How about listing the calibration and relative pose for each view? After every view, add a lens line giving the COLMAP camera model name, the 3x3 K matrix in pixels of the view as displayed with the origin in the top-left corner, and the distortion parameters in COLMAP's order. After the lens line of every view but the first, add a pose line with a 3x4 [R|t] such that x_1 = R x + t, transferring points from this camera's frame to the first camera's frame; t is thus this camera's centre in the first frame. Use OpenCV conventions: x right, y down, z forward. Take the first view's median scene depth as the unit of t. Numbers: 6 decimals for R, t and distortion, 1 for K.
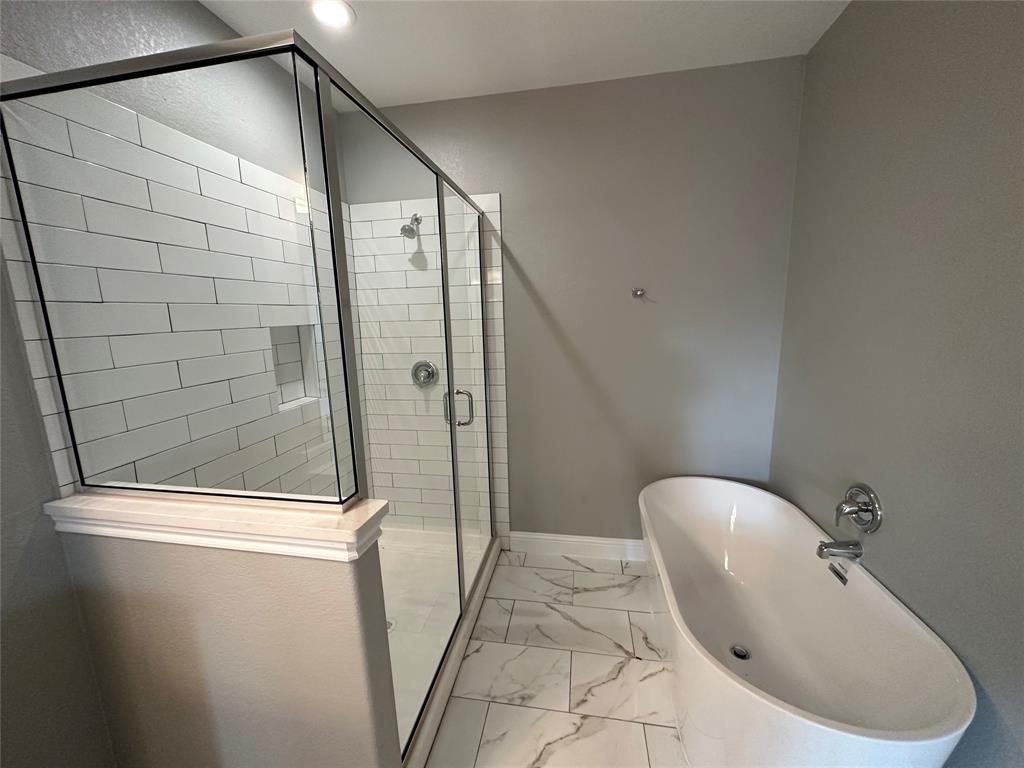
lens RADIAL K [[410.8, 0, 513.2], [0, 410.8, 383.8], [0, 0, 1]] dist [-0.000360, -0.000126]
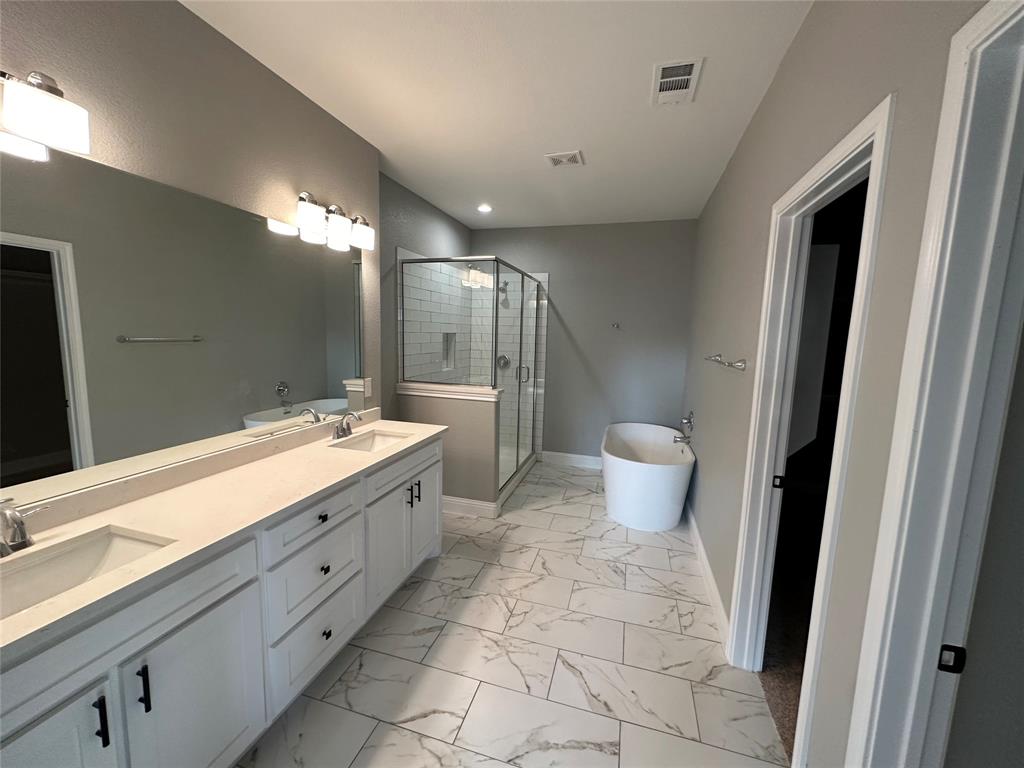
lens RADIAL K [[410.8, 0, 510.3], [0, 410.8, 384.3], [0, 0, 1]] dist [-0.000360, -0.000126]
pose [[0.991439, 0.067225, -0.111938, 0.042647], [-0.072436, 0.996439, -0.043152, 0.178330], [0.108638, 0.050891, 0.992778, -0.989751]]
